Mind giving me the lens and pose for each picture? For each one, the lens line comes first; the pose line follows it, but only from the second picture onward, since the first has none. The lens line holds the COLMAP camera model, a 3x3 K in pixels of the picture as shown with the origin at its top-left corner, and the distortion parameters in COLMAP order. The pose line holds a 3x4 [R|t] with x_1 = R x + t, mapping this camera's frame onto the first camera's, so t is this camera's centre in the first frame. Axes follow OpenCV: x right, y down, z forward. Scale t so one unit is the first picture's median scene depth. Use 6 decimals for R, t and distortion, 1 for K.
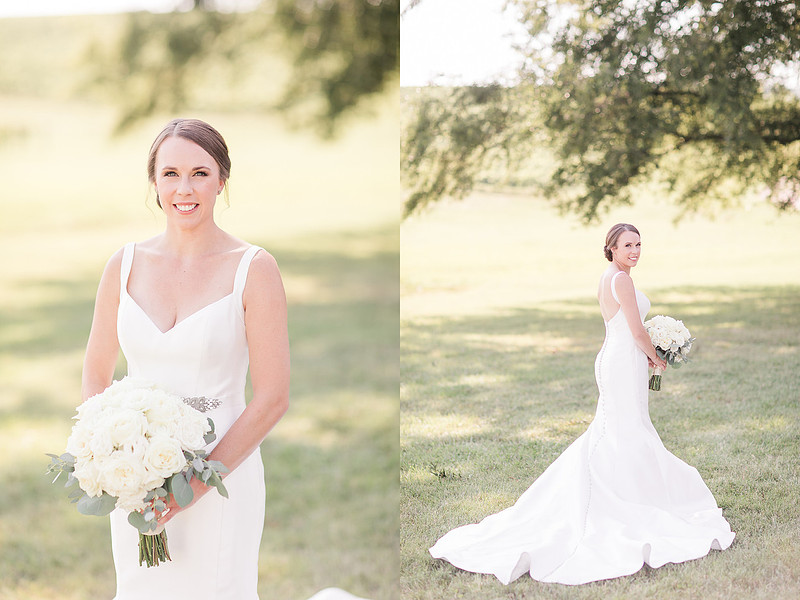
lens RADIAL K [[3942.0, 0, 400.0], [0, 3942.0, 300.0], [0, 0, 1]] dist [-0.576590, 2.510413]
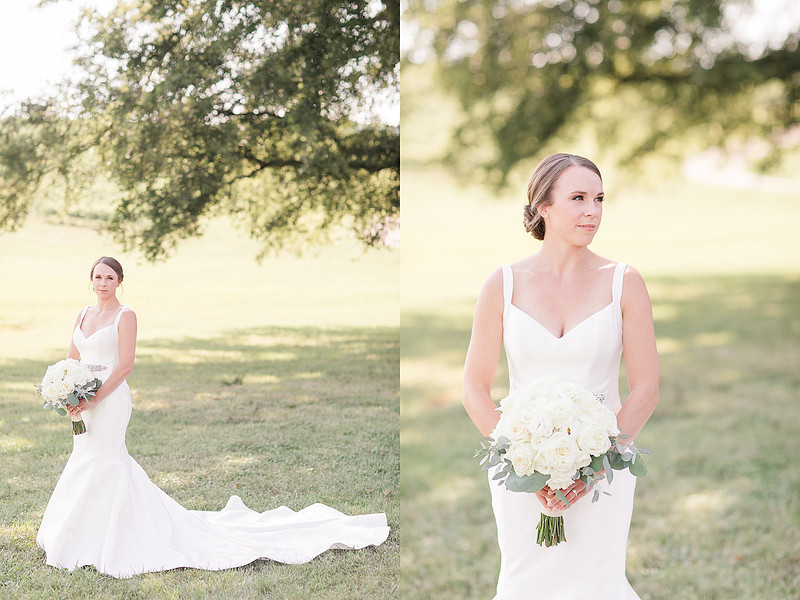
lens RADIAL K [[3942.0, 0, 400.0], [0, 3942.0, 300.0], [0, 0, 1]] dist [-0.576590, 2.510413]
pose [[0.994742, 0.011249, 0.101796, 0.014085], [-0.010324, 0.999901, -0.009609, -0.002027], [-0.101894, 0.008507, 0.994759, 0.113682]]
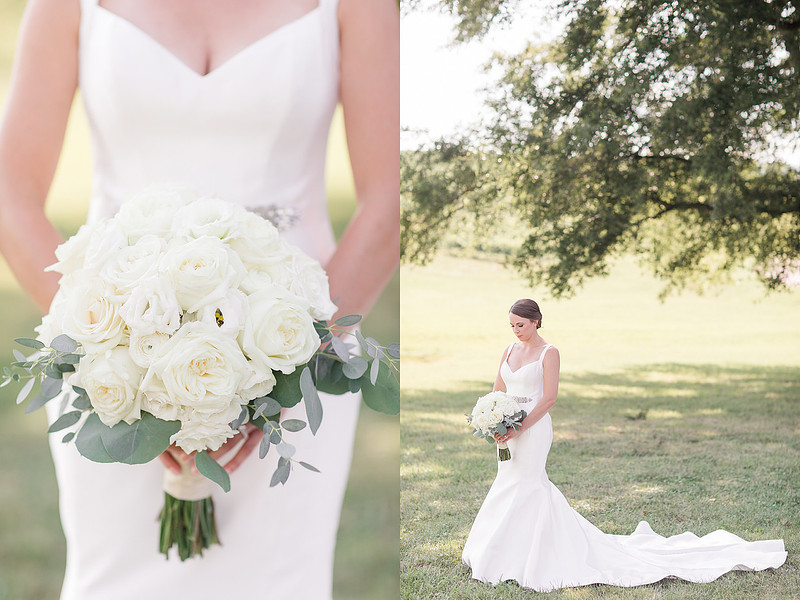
lens RADIAL K [[3913.3, 0, 400.0], [0, 3913.3, 300.0], [0, 0, 1]] dist [-0.210071, 0.668903]
pose [[0.999463, 0.032770, 0.000139, 0.011309], [-0.032763, 0.999329, -0.016360, -0.002165], [-0.000675, 0.016346, 0.999866, 0.089000]]
